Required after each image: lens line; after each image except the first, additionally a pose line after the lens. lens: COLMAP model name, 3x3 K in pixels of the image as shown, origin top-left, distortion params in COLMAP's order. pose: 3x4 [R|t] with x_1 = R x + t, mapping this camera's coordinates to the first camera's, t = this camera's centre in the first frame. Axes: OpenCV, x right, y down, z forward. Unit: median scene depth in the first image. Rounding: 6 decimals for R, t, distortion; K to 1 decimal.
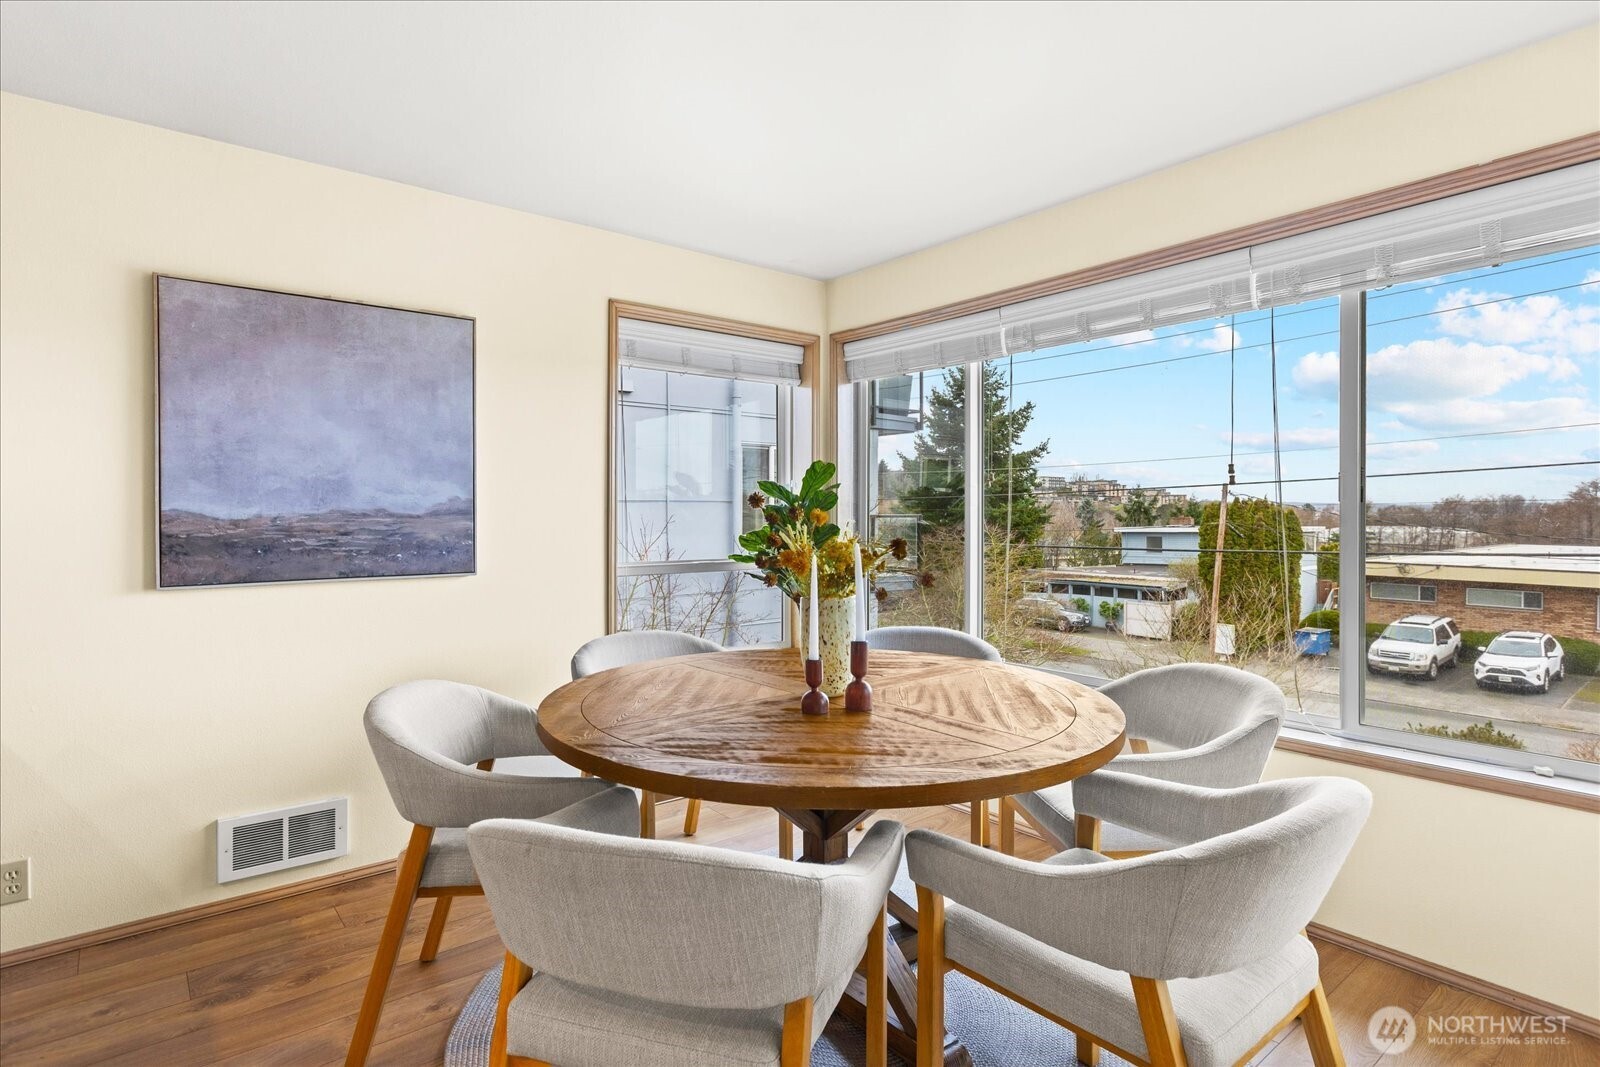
lens RADIAL K [[837.0, 0, 782.0], [0, 837.0, 523.7], [0, 0, 1]] dist [-0.002655, 0.002840]
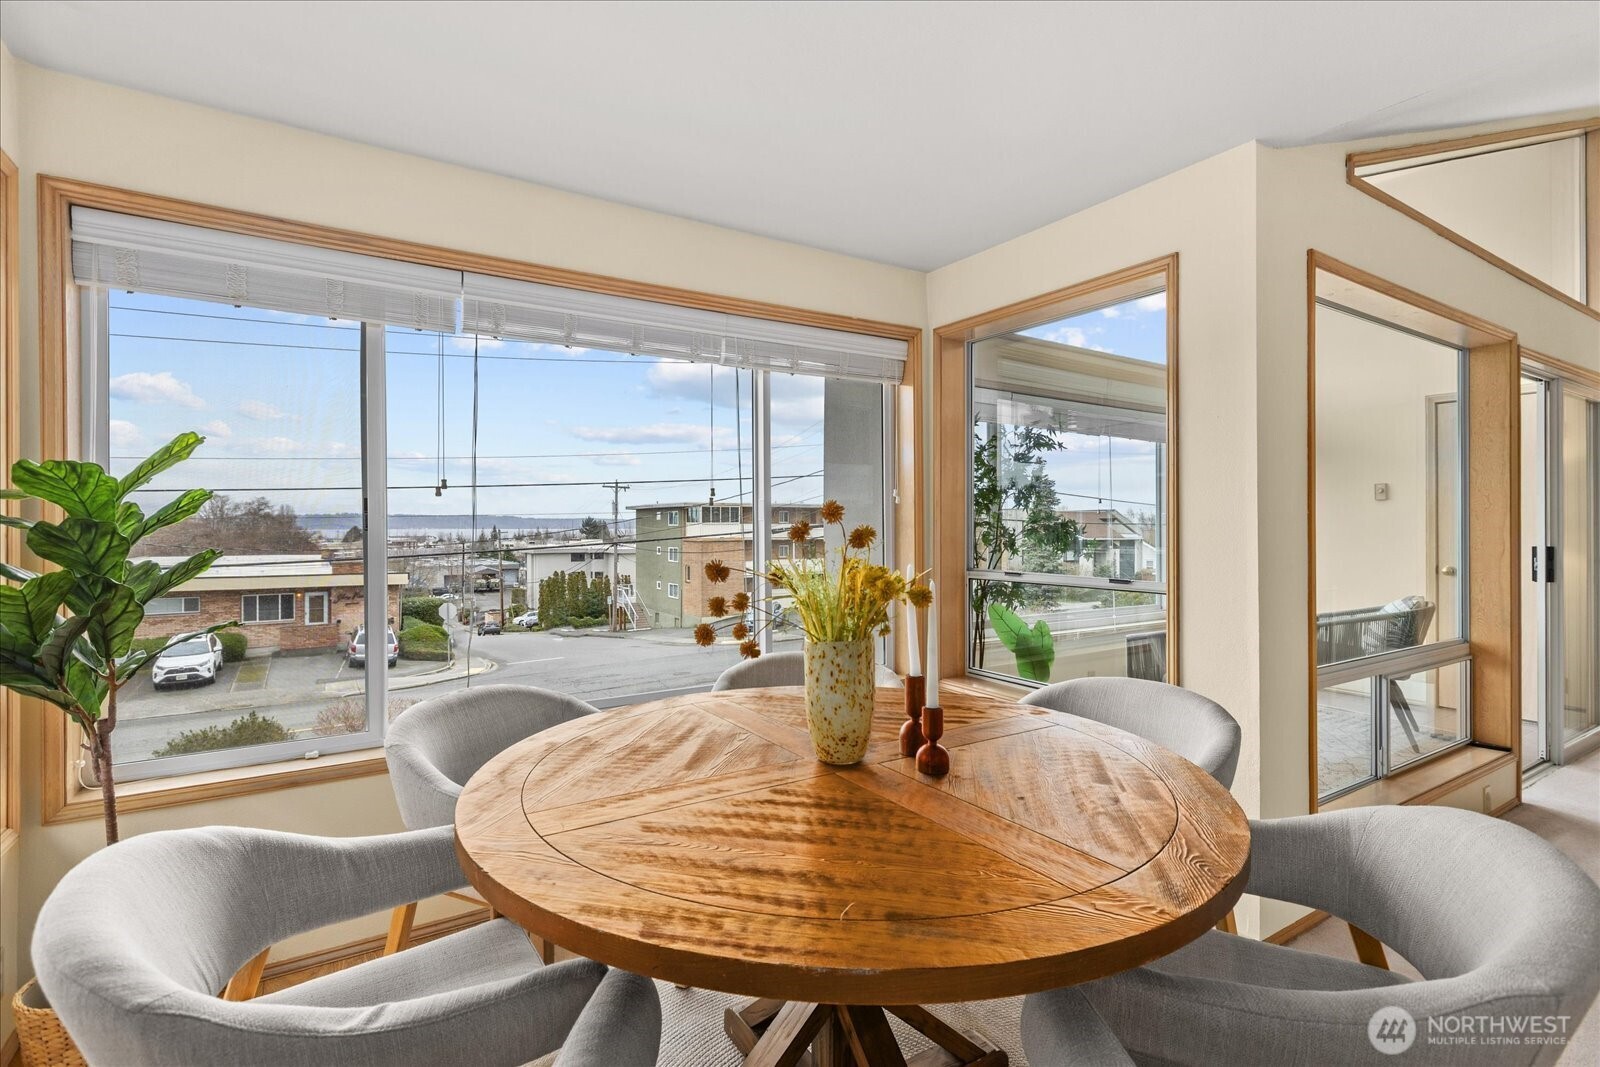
lens RADIAL K [[752.8, 0, 800.0], [0, 752.8, 526.7], [0, 0, 1]] dist [0.001170, -0.000292]
pose [[0.099024, -0.000239, 0.995085, -0.047824], [0.015246, 0.999883, -0.001277, -0.001149], [-0.994968, 0.015298, 0.099016, 0.070434]]
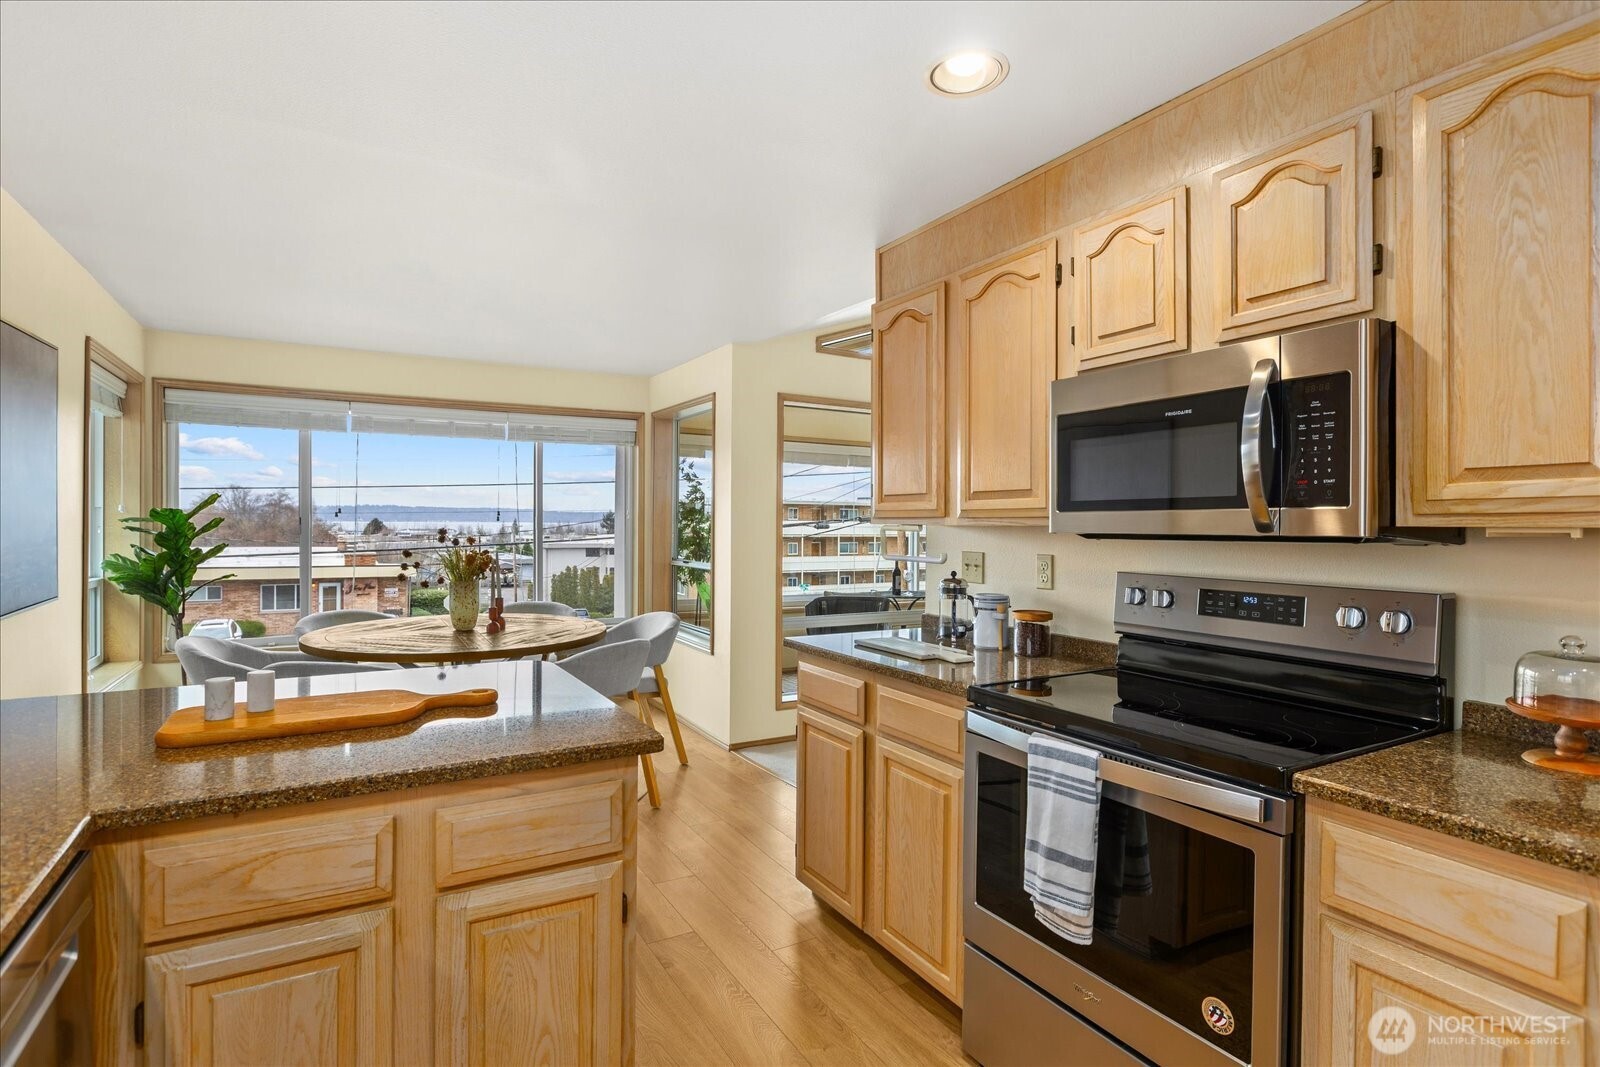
lens RADIAL K [[801.8, 0, 798.9], [0, 801.8, 526.8], [0, 0, 1]] dist [-0.001216, 0.000074]
pose [[0.147832, -0.004100, 0.989004, -0.123475], [0.005662, 0.999979, 0.003299, -0.003064], [-0.988996, 0.005112, 0.147852, -0.003931]]
